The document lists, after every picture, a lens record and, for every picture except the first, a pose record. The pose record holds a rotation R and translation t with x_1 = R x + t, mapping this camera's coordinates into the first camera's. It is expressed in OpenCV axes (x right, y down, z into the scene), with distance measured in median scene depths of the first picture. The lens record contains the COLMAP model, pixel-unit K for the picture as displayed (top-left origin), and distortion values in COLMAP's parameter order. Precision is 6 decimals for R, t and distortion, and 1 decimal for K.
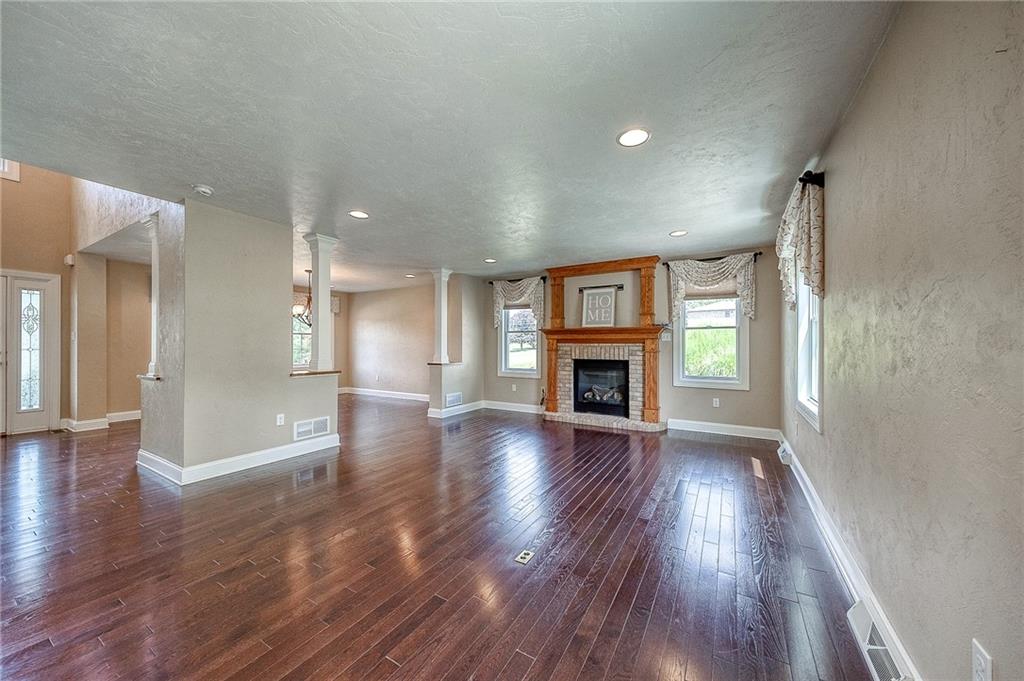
lens RADIAL K [[361.1, 0, 512.0], [0, 361.1, 340.5], [0, 0, 1]] dist [0.000192, -0.000014]
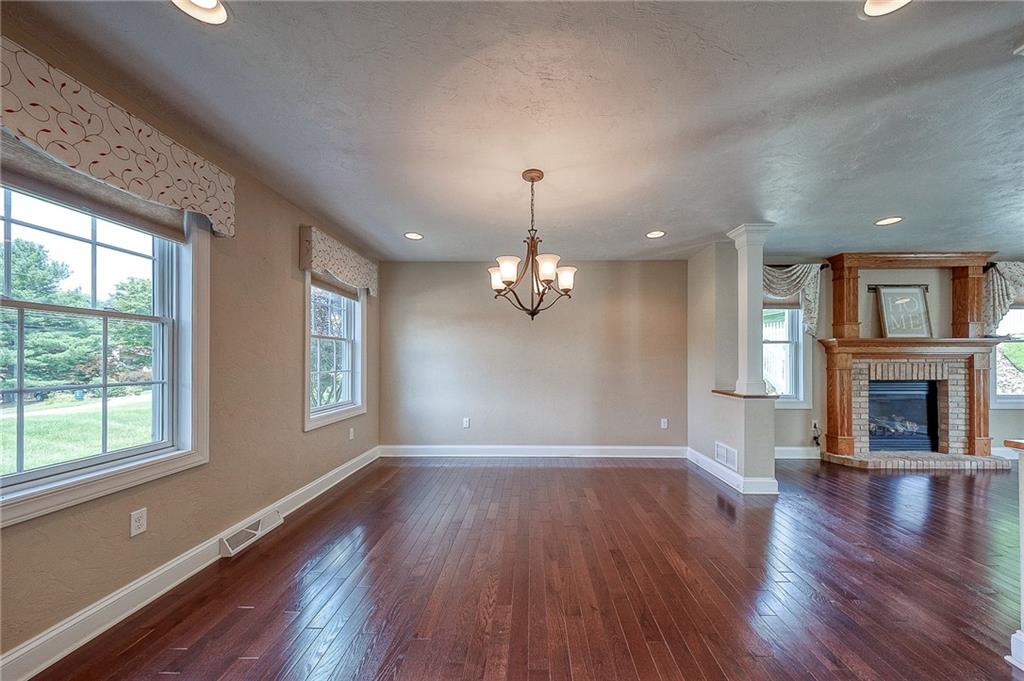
lens RADIAL K [[355.8, 0, 514.1], [0, 355.8, 357.7], [0, 0, 1]] dist [-0.000018, -0.000152]
pose [[0.873086, -0.000316, 0.487566, -0.876043], [-0.001777, 0.999991, 0.003830, 0.003862], [-0.487562, -0.004210, 0.873078, 0.762356]]
